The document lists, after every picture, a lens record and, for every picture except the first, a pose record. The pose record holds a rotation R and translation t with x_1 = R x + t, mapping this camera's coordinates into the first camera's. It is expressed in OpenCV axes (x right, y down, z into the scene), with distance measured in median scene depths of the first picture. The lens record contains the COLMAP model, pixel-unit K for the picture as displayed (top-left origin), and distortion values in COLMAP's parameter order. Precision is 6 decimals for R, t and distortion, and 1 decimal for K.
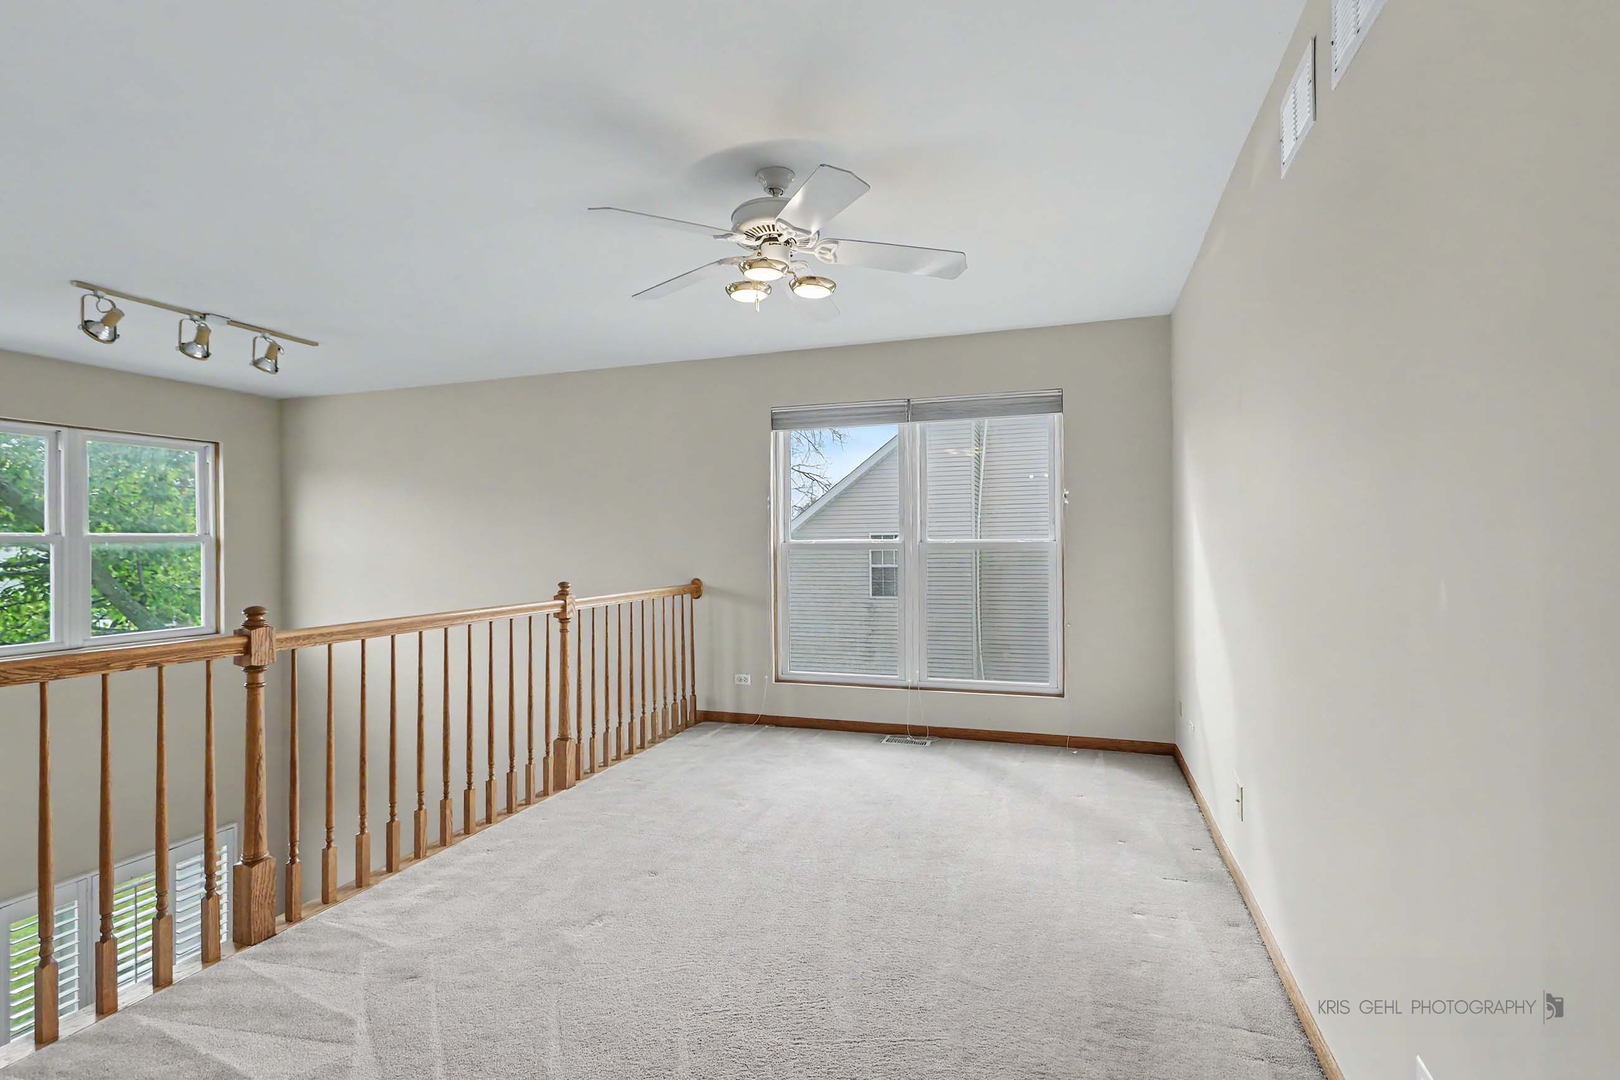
lens RADIAL K [[755.8, 0, 810.0], [0, 755.8, 540.0], [0, 0, 1]] dist [0.016675, -0.000327]
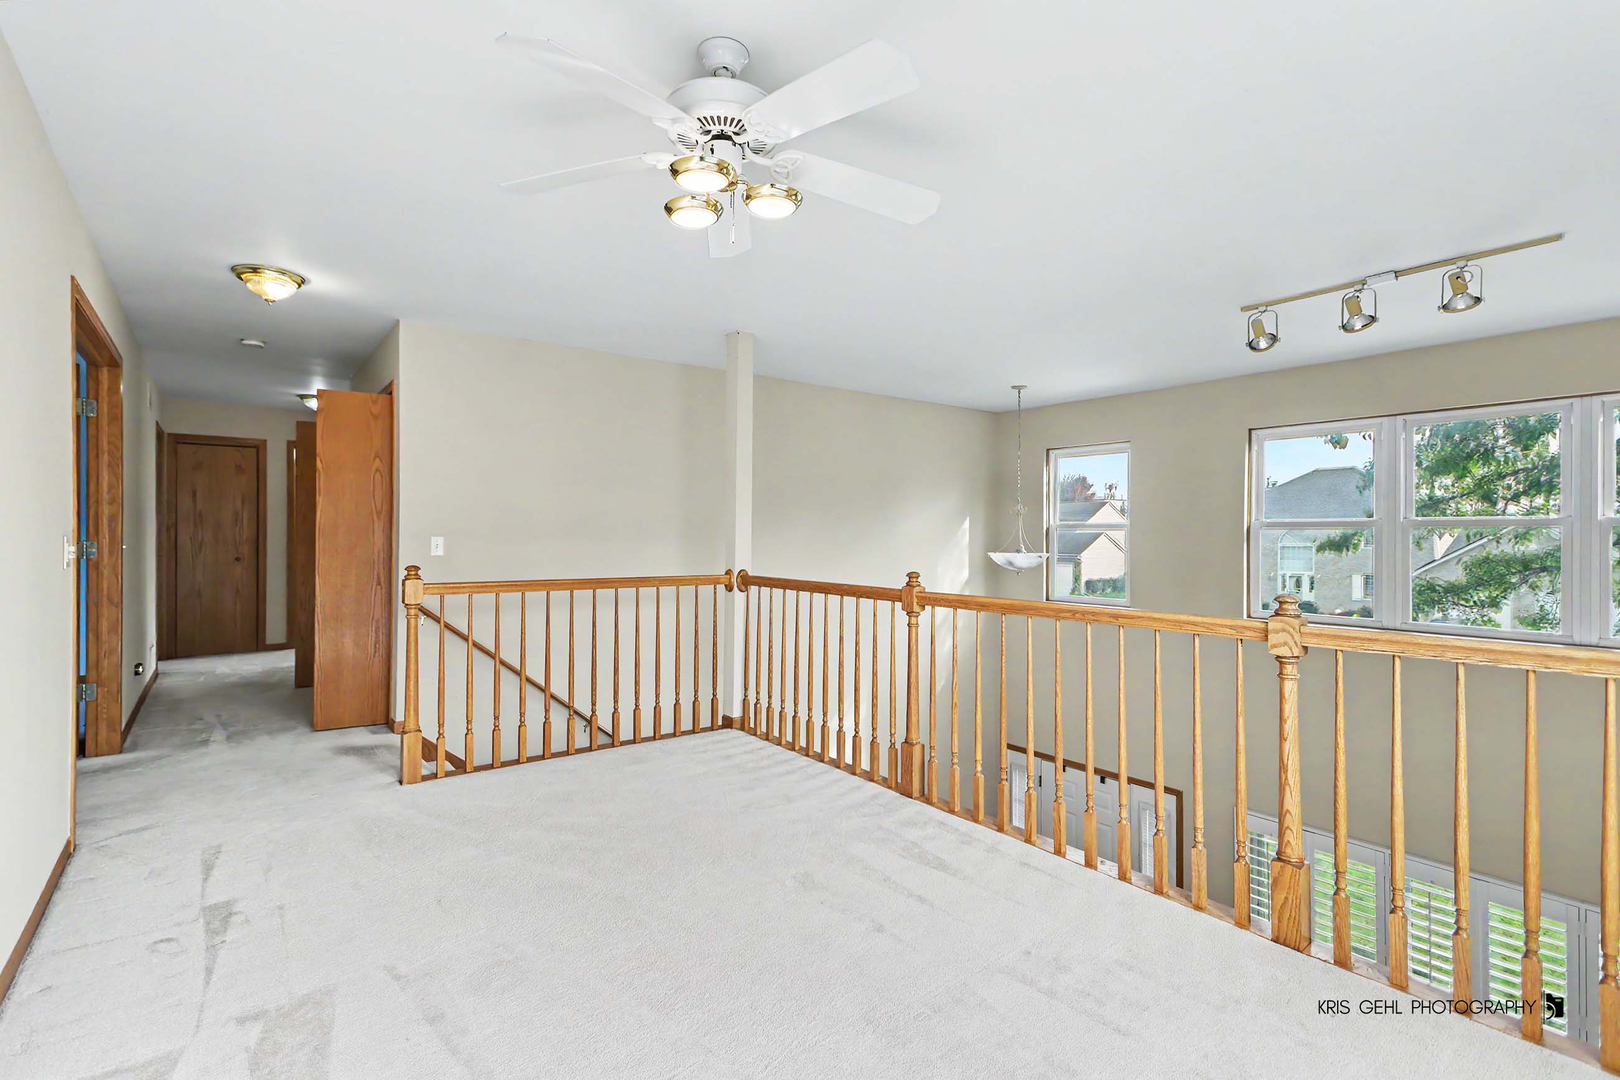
lens RADIAL K [[755.8, 0, 810.0], [0, 755.8, 540.0], [0, 0, 1]] dist [0.016675, -0.000327]
pose [[-0.525712, 0.007324, -0.850631, 0.488104], [0.010977, 0.999938, 0.001826, 0.012885], [0.850592, -0.008377, -0.525760, 1.316623]]
